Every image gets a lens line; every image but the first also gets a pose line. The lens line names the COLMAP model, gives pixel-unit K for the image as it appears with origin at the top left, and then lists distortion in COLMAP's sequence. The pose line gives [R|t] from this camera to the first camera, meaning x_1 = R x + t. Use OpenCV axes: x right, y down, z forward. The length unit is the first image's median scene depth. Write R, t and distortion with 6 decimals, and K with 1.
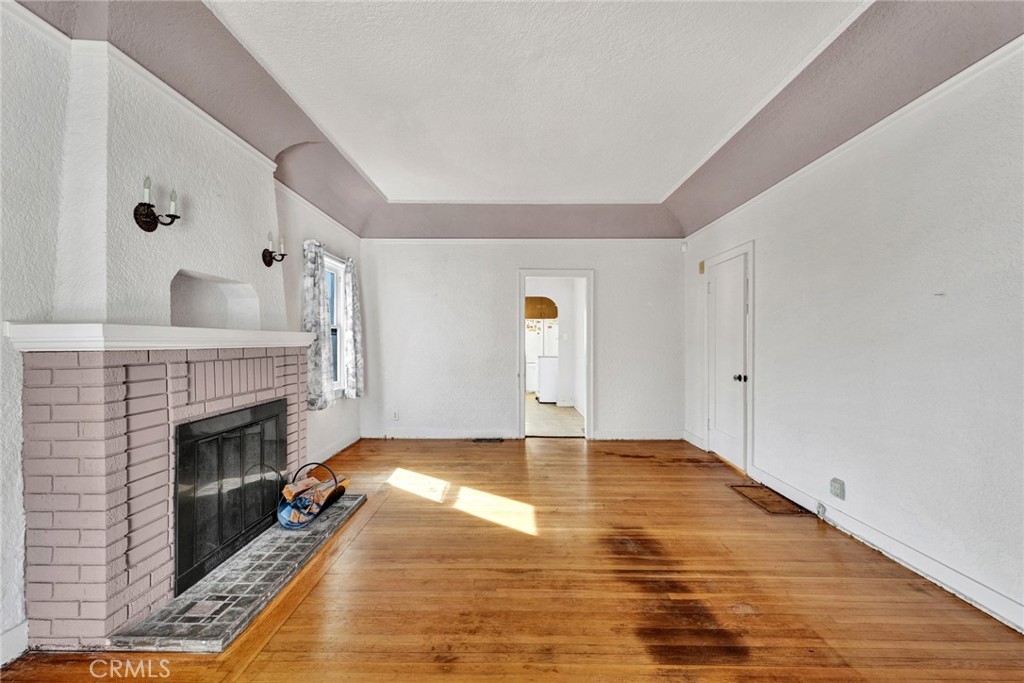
lens RADIAL K [[430.0, 0, 507.1], [0, 430.0, 341.8], [0, 0, 1]] dist [0.002667, -0.000915]
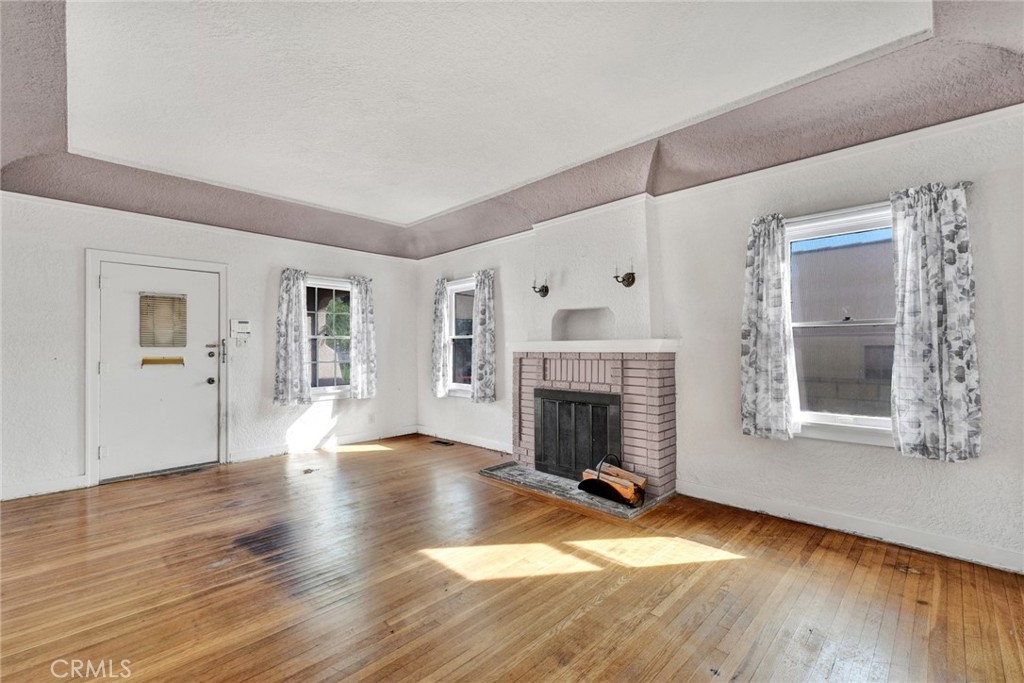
lens RADIAL K [[430.0, 0, 509.1], [0, 430.0, 342.1], [0, 0, 1]] dist [0.002667, -0.000915]
pose [[-0.698554, -0.003048, -0.715551, 0.656640], [0.007235, 0.999910, -0.011323, -0.006349], [0.715521, -0.013087, -0.698468, 1.896958]]
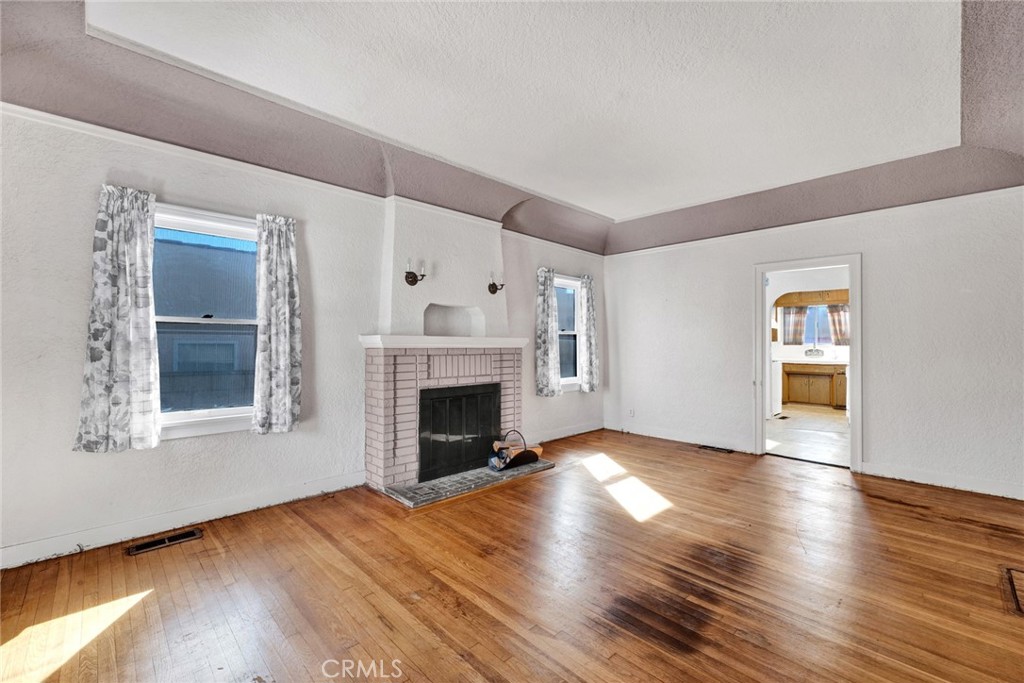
lens RADIAL K [[430.0, 0, 502.5], [0, 430.0, 341.4], [0, 0, 1]] dist [0.002667, -0.000915]
pose [[0.697953, 0.002750, -0.716139, 0.636156], [-0.008282, 0.999957, -0.004232, -0.005162], [0.716096, 0.008885, 0.697945, -0.025736]]
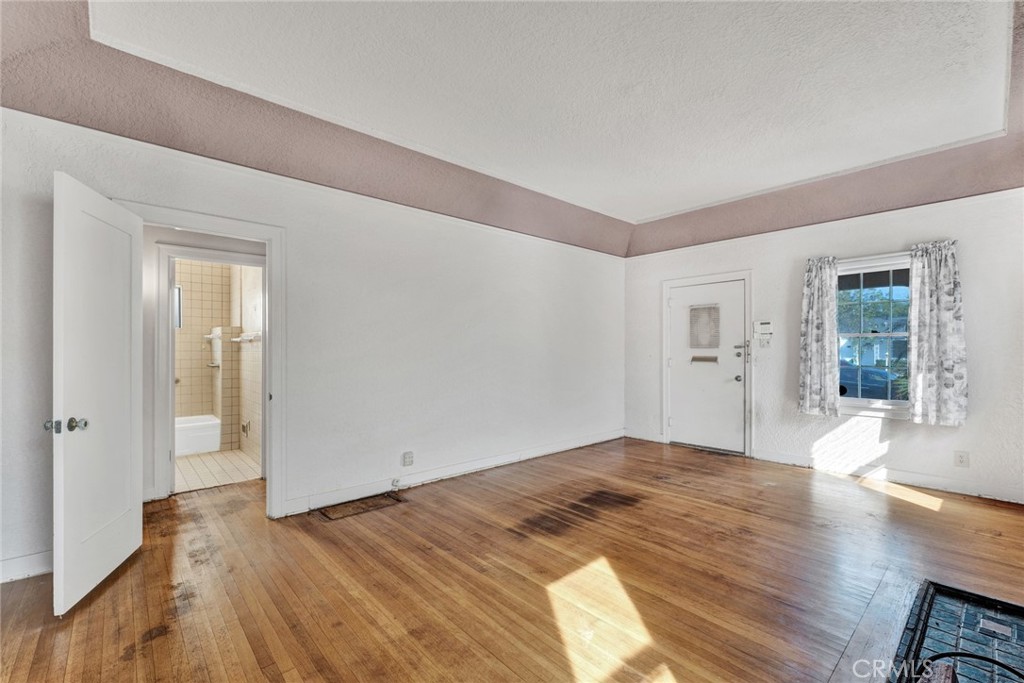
lens RADIAL K [[430.0, 0, 510.2], [0, 430.0, 343.9], [0, 0, 1]] dist [0.002667, -0.000915]
pose [[-0.678137, 0.015893, 0.734764, -0.514725], [0.003748, 0.999828, -0.018168, -0.001733], [-0.734926, -0.009567, -0.678080, 1.870992]]
